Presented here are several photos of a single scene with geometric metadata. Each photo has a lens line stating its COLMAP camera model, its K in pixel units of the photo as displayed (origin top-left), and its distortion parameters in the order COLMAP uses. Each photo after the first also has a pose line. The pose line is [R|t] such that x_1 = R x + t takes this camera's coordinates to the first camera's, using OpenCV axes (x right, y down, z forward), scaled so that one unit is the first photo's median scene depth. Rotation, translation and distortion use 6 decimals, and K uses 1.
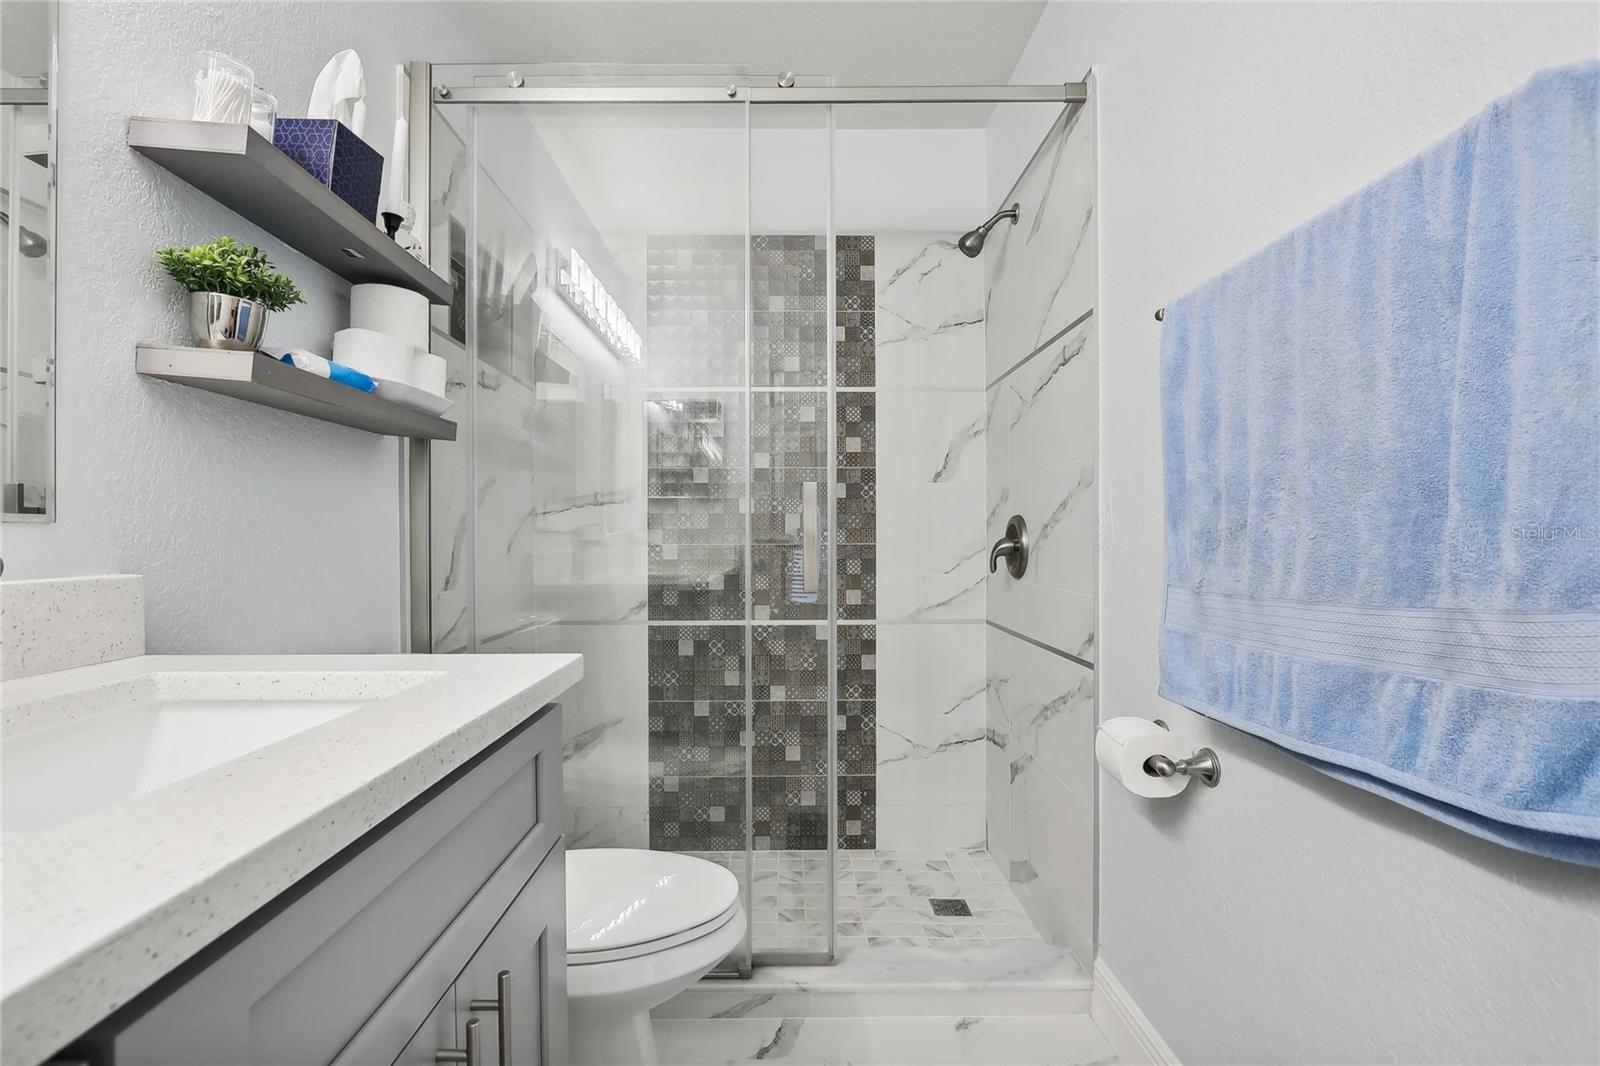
lens RADIAL K [[746.8, 0, 788.5], [0, 746.8, 545.4], [0, 0, 1]] dist [-0.017058, 0.002741]
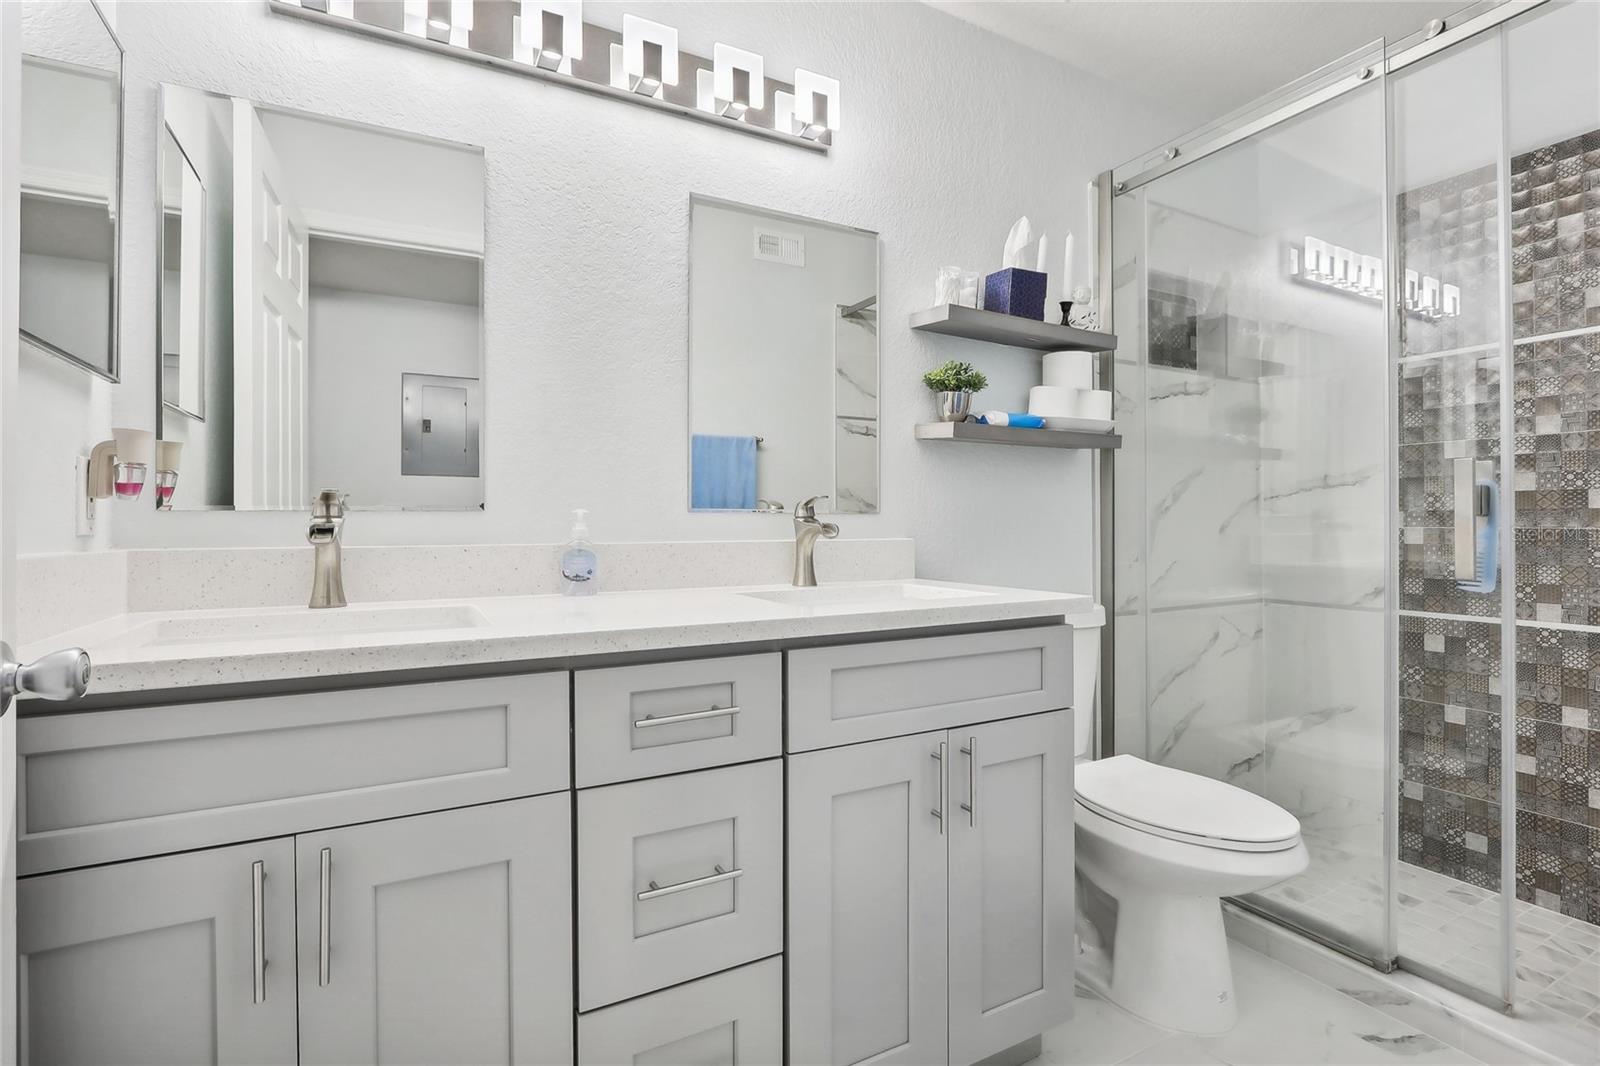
lens RADIAL K [[746.8, 0, 804.3], [0, 746.8, 525.8], [0, 0, 1]] dist [-0.017058, 0.002741]
pose [[0.471534, 0.001988, -0.881846, 0.422936], [-0.007144, 0.999973, -0.001565, 0.004961], [0.881819, 0.007038, 0.471535, -0.124176]]
